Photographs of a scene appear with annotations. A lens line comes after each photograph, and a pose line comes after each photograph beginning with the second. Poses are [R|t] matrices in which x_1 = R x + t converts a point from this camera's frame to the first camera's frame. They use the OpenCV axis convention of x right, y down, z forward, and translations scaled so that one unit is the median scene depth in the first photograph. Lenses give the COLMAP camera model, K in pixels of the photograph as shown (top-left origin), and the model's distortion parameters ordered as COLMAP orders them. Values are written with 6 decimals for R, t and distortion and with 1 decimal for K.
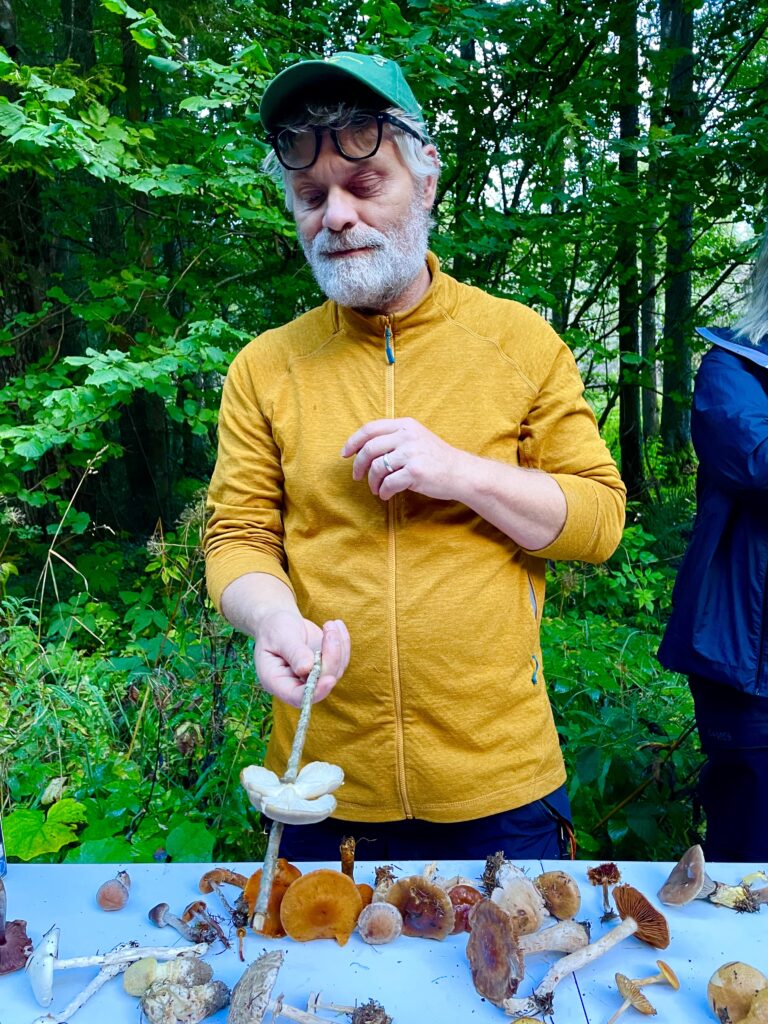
lens RADIAL K [[726.2, 0, 384.0], [0, 726.2, 512.0], [0, 0, 1]] dist [-0.001154, -0.002222]
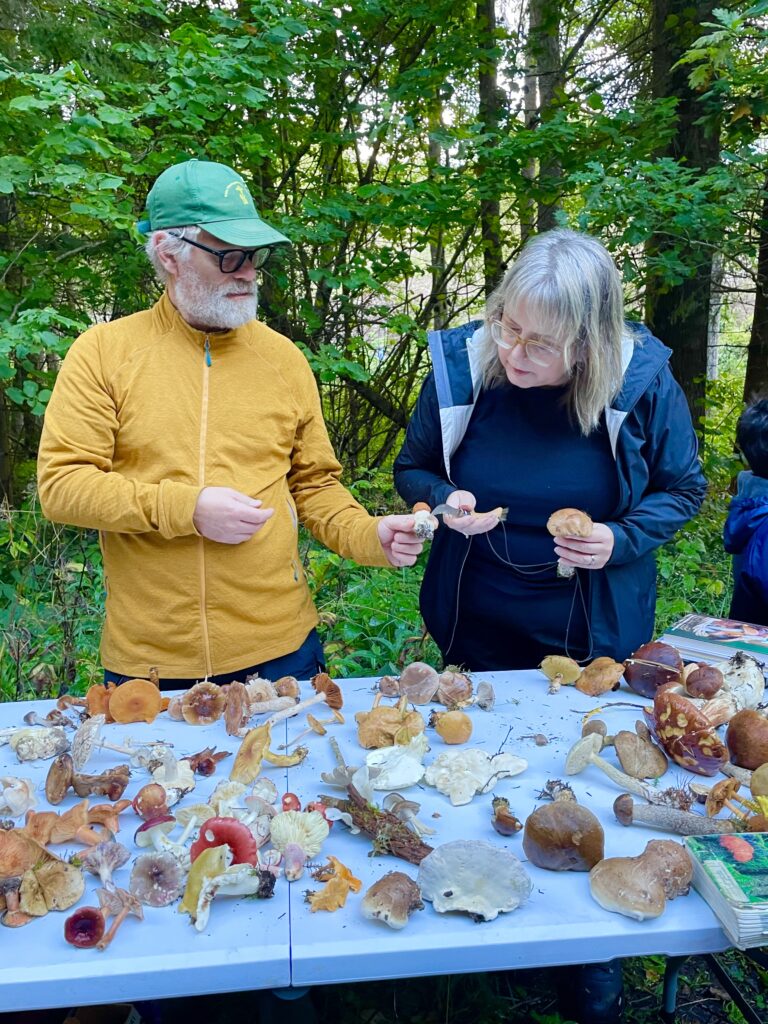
lens RADIAL K [[867.3, 0, 386.5], [0, 867.3, 553.4], [0, 0, 1]] dist [0.200976, -0.282786]
pose [[0.992561, -0.025440, 0.119062, 0.095799], [0.020251, 0.998800, 0.044589, 0.054046], [-0.120054, -0.041846, 0.991885, -0.405545]]
